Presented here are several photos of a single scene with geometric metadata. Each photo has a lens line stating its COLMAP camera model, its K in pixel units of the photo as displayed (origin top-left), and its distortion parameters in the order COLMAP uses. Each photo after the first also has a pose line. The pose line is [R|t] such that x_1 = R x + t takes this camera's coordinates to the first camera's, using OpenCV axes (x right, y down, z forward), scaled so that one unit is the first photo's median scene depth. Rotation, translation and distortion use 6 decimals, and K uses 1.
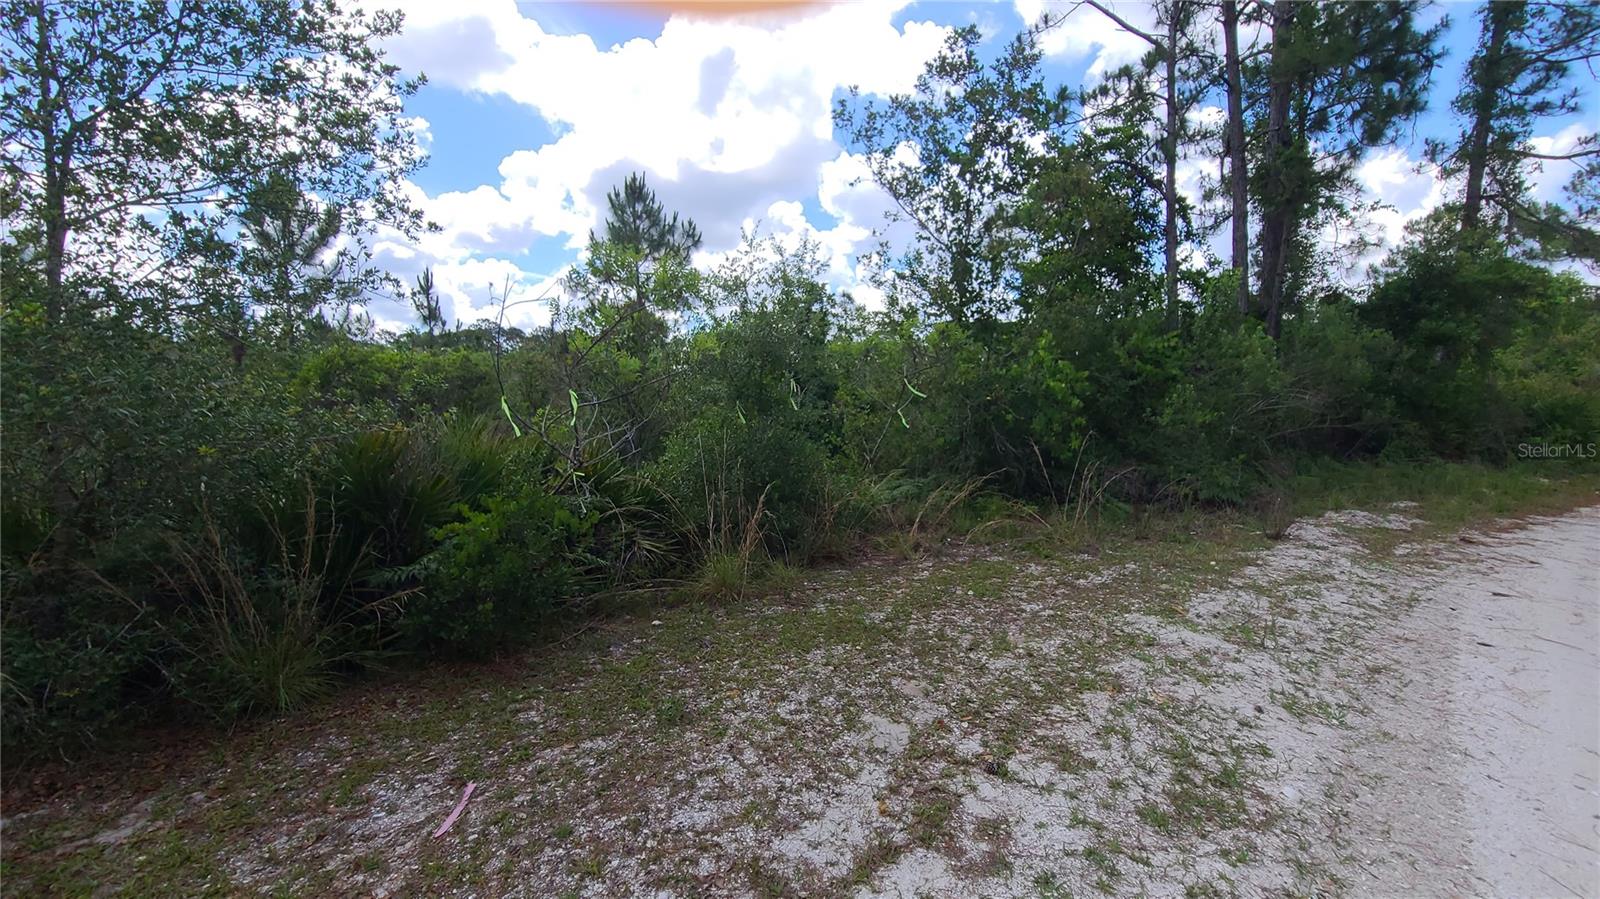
lens RADIAL K [[600.9, 0, 817.2], [0, 600.9, 436.0], [0, 0, 1]] dist [0.001222, 0.000184]
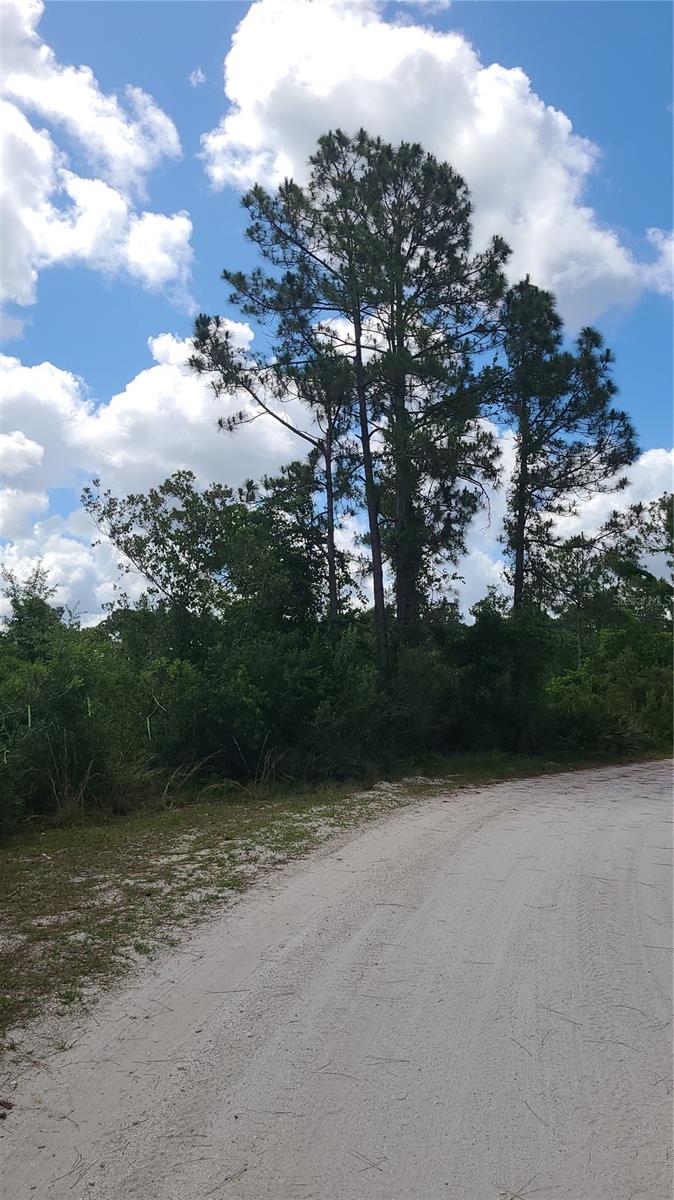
lens RADIAL K [[837.7, 0, 337.6], [0, 837.7, 593.8], [0, 0, 1]] dist [0.038049, -0.016383]
pose [[0.893415, 0.057681, 0.445514, -0.282306], [0.033575, 0.980376, -0.194259, 0.055550], [-0.447976, 0.188512, 0.873945, -0.787200]]
